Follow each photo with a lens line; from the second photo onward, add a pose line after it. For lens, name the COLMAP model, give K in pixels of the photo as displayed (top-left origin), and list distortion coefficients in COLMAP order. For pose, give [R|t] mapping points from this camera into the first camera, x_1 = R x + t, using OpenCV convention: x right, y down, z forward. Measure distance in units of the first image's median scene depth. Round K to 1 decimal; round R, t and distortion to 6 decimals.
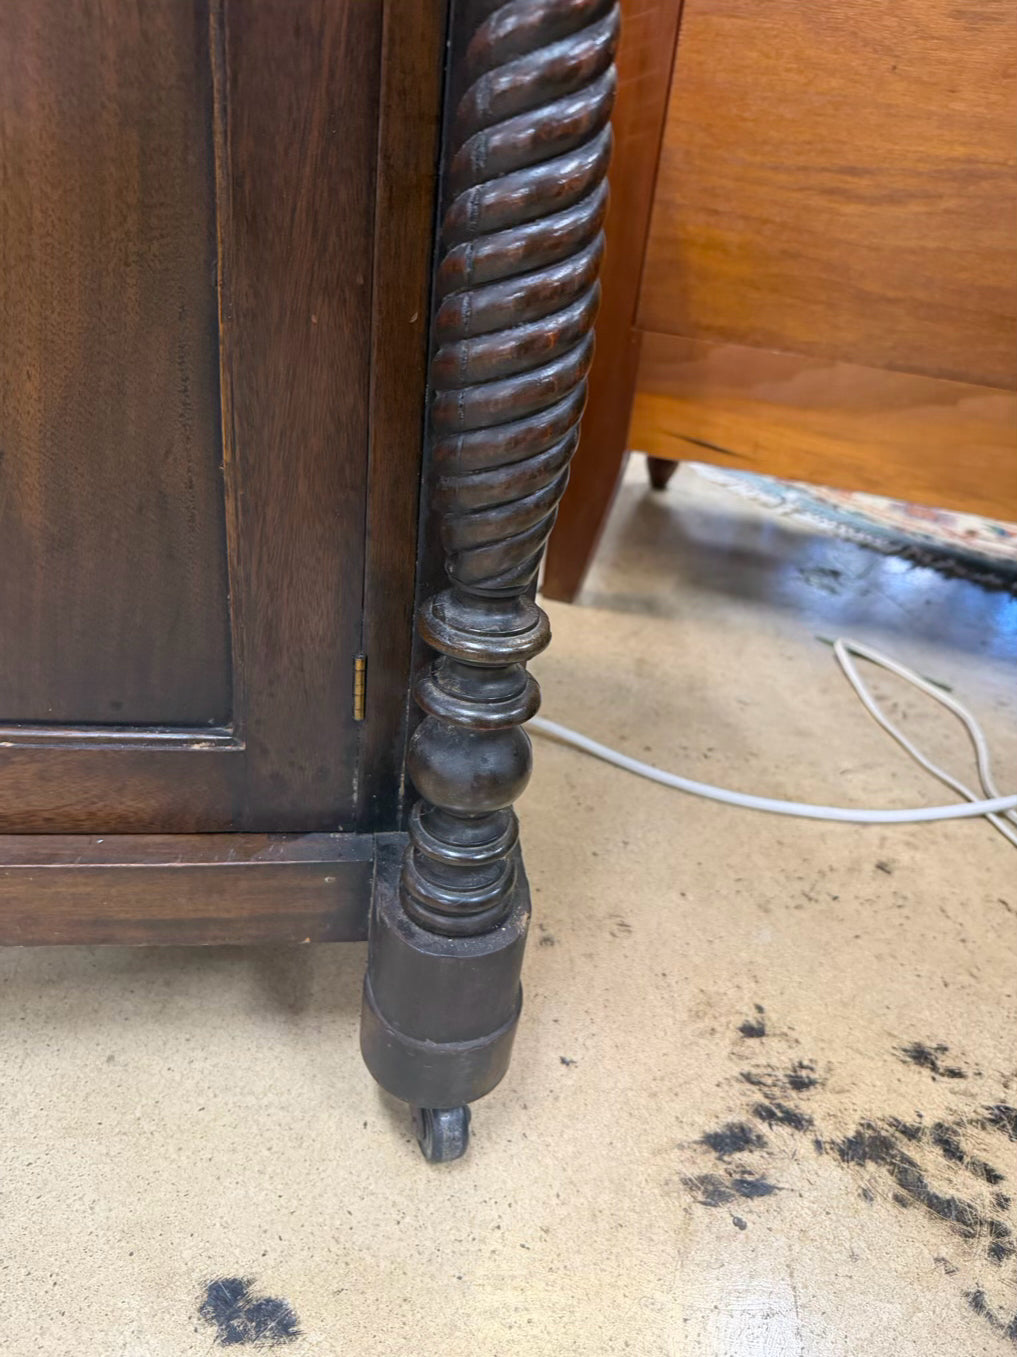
lens RADIAL K [[999.0, 0, 508.5], [0, 999.0, 678.5], [0, 0, 1]] dist [-0.018920, -0.005143]
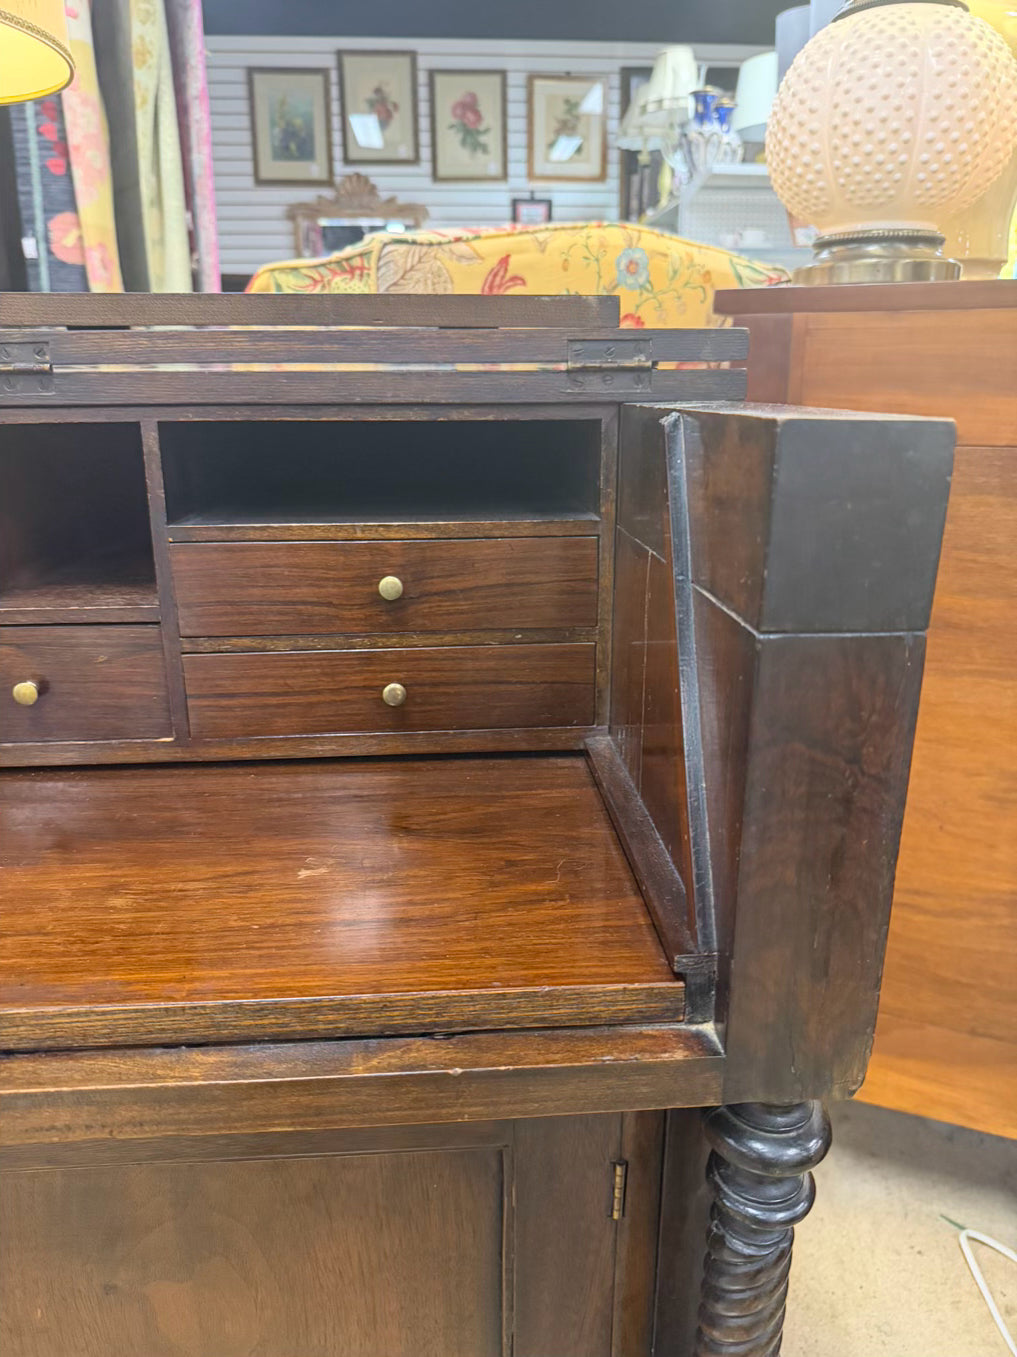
lens RADIAL K [[985.2, 0, 508.5], [0, 985.2, 678.5], [0, 0, 1]] dist [-0.029431, 0.006845]
pose [[0.992307, -0.080466, -0.094084, -0.029117], [0.058202, 0.973959, -0.219125, -0.785375], [0.109266, 0.211963, 0.971150, -0.423527]]
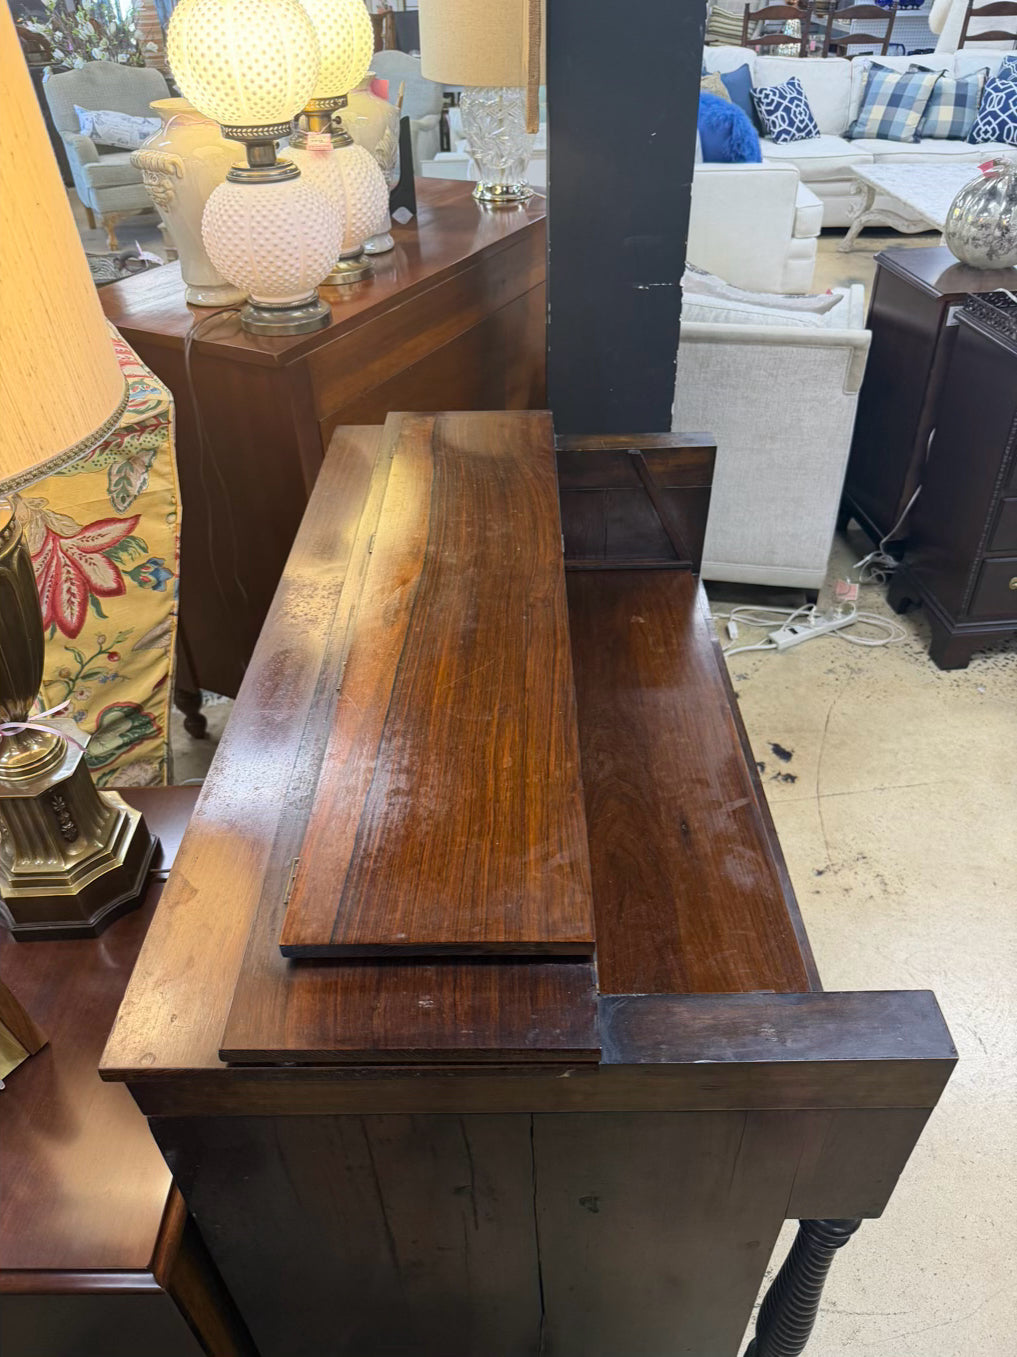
lens RADIAL K [[968.0, 0, 508.5], [0, 968.0, 678.5], [0, 0, 1]] dist [-0.002174, -0.006571]
pose [[0.136717, -0.680947, 0.719458, -2.282106], [0.513244, 0.669887, 0.536499, -2.272186], [-0.847283, 0.295909, 0.441077, -0.425319]]
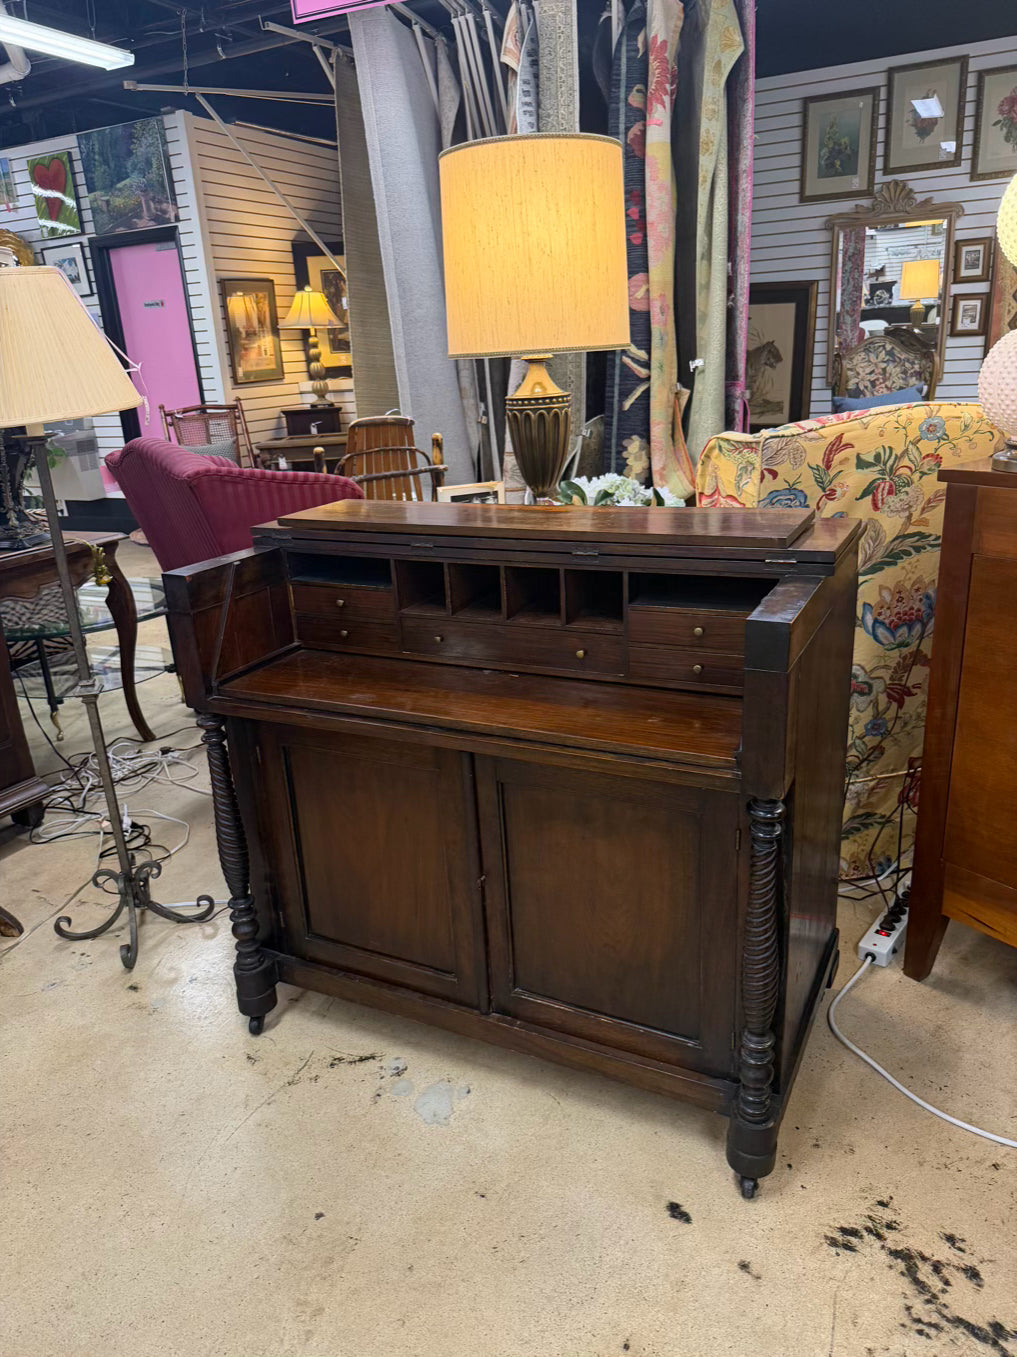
lens RADIAL K [[968.0, 0, 508.5], [0, 968.0, 678.5], [0, 0, 1]] dist [-0.002174, -0.006571]
pose [[0.813539, 0.048011, -0.579524, 0.889867], [-0.154571, 0.978588, -0.135916, -0.517748], [0.560590, 0.200150, 0.803541, -1.935785]]
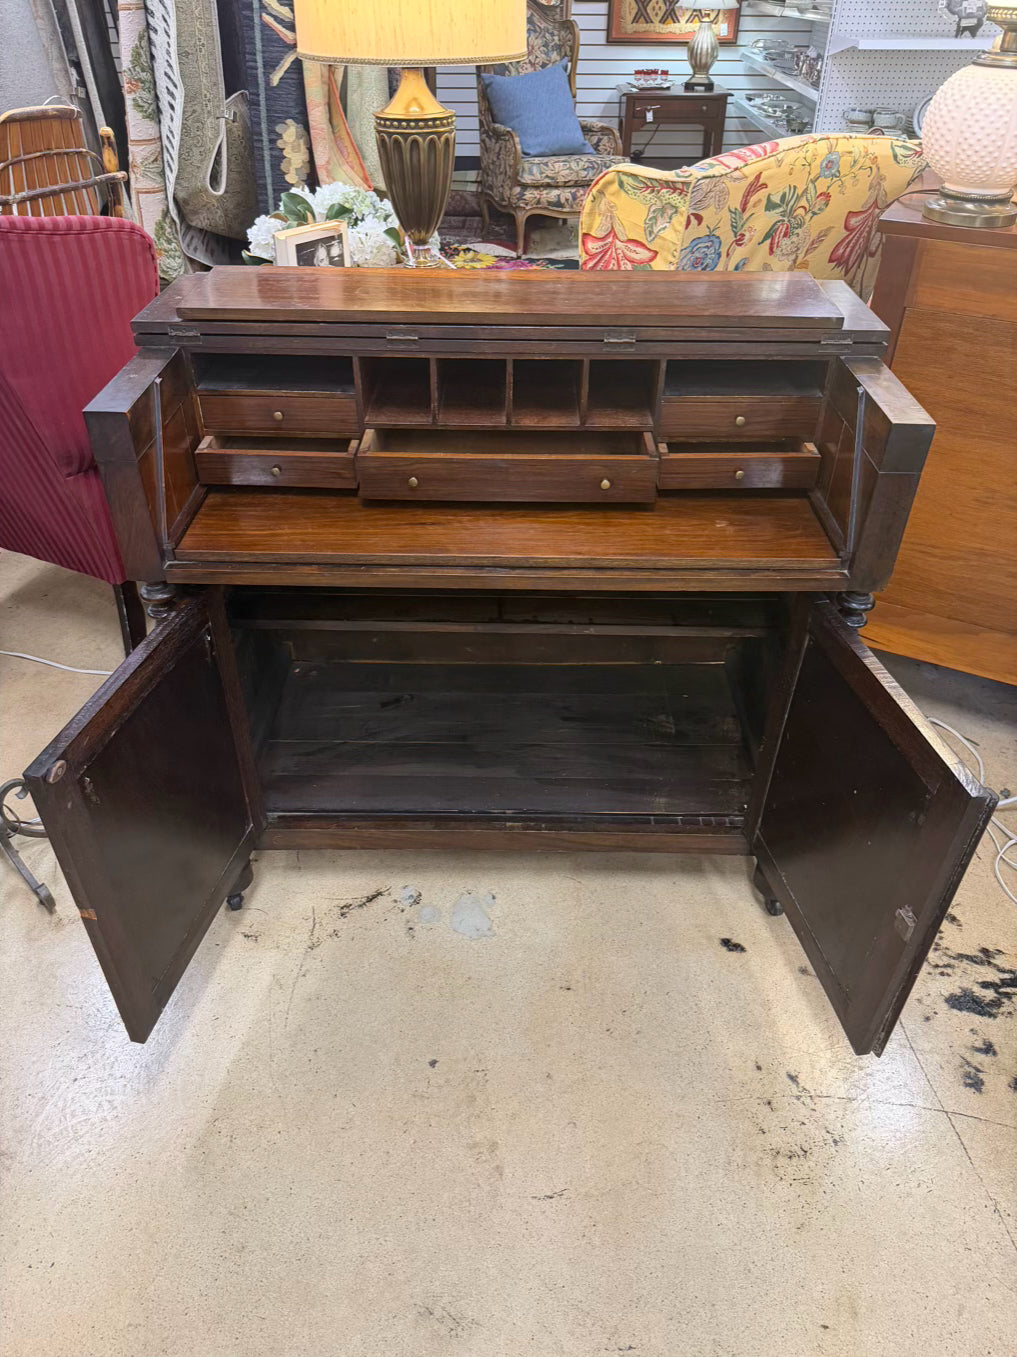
lens RADIAL K [[968.0, 0, 508.5], [0, 968.0, 678.5], [0, 0, 1]] dist [-0.002174, -0.006571]
pose [[0.985036, 0.013632, -0.171806, -0.383623], [0.009009, 0.991431, 0.130320, -0.750085], [0.172110, -0.129917, 0.976473, -2.224900]]
